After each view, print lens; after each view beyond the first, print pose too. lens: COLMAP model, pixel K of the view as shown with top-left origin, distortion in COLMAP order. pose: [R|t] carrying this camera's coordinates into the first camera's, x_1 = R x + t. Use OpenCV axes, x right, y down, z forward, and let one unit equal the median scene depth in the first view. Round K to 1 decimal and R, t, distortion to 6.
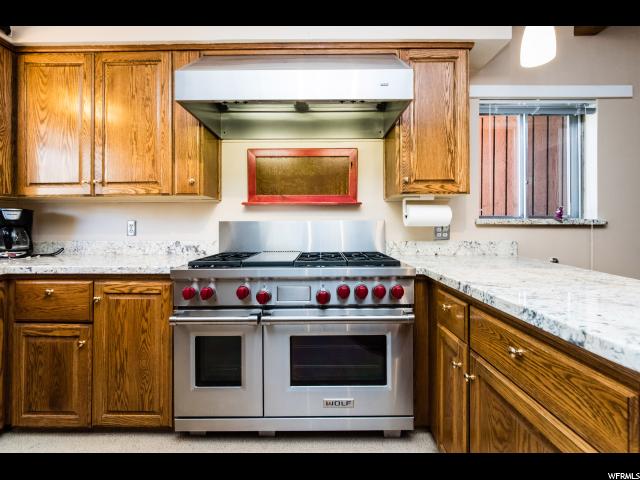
lens RADIAL K [[261.4, 0, 320.0], [0, 261.4, 227.6], [0, 0, 1]] dist [-0.002792, -0.000306]
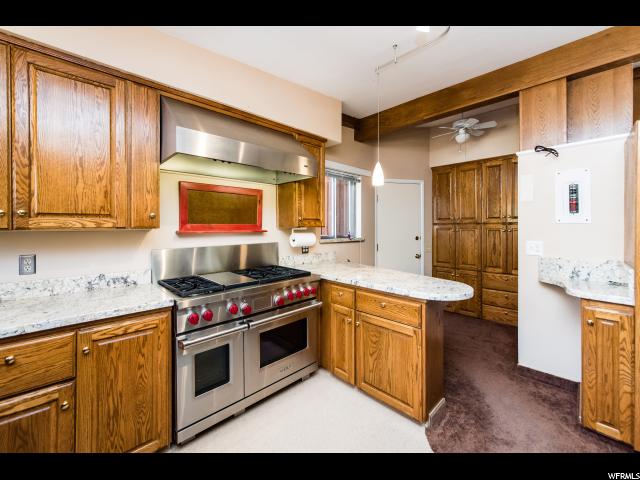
lens RADIAL K [[255.9, 0, 311.8], [0, 255.9, 226.5], [0, 0, 1]] dist [0.000427, 0.000280]
pose [[0.721362, 0.014848, 0.692399, -0.748792], [-0.009166, 0.999887, -0.011893, -0.129837], [-0.692498, 0.002233, 0.721416, -0.172884]]
